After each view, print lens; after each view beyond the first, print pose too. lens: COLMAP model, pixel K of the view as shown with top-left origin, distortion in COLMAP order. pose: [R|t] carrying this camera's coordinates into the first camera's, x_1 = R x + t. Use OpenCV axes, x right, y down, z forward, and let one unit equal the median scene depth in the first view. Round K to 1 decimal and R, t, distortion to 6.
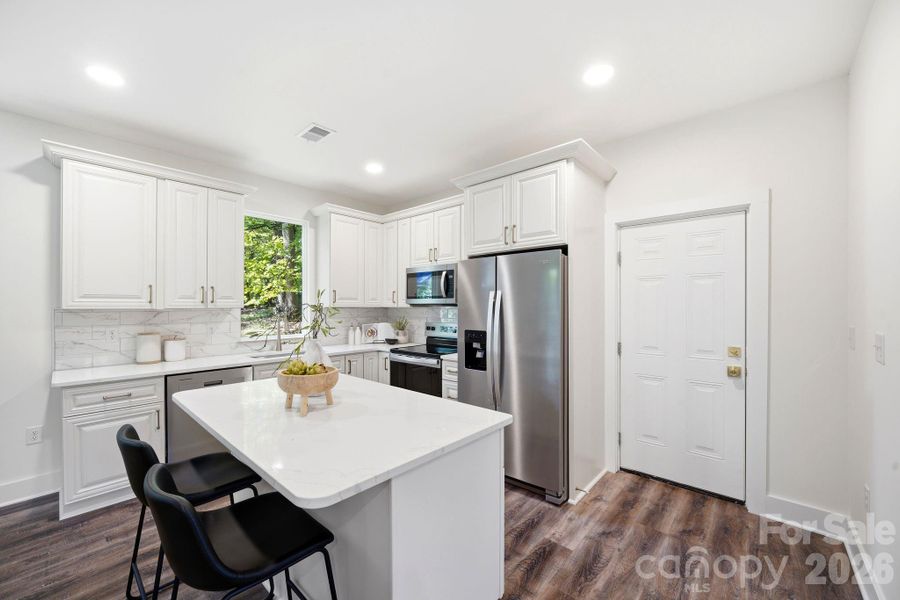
lens RADIAL K [[355.1, 0, 448.2], [0, 355.1, 306.0], [0, 0, 1]] dist [0.000858, 0.000019]
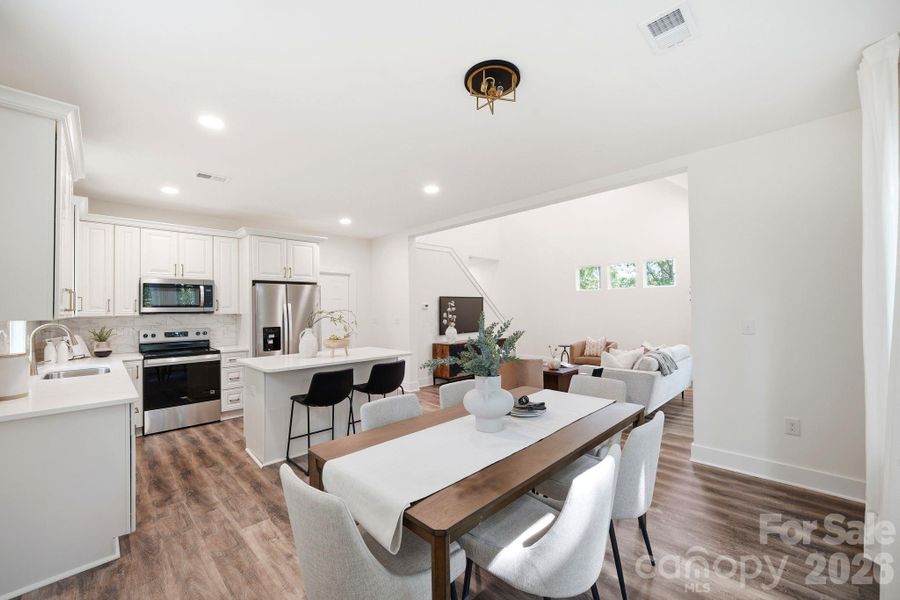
lens RADIAL K [[350.2, 0, 438.5], [0, 350.2, 301.9], [0, 0, 1]] dist [-0.000734, 0.000089]
pose [[0.074548, 0.019631, 0.997024, -1.192855], [0.014797, 0.999674, -0.020789, -0.002488], [-0.997108, 0.016303, 0.074234, 0.081661]]
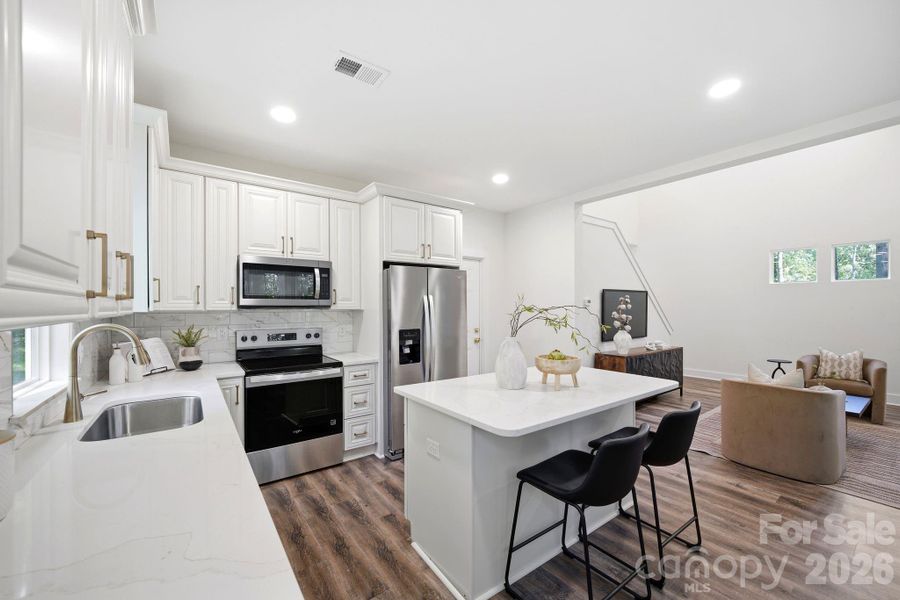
lens RADIAL K [[355.1, 0, 448.2], [0, 355.1, 306.0], [0, 0, 1]] dist [0.000858, 0.000019]
pose [[0.207631, 0.000277, 0.978207, -0.808236], [0.001948, 0.999998, -0.000696, -0.004061], [-0.978205, 0.002050, 0.207630, 0.512619]]
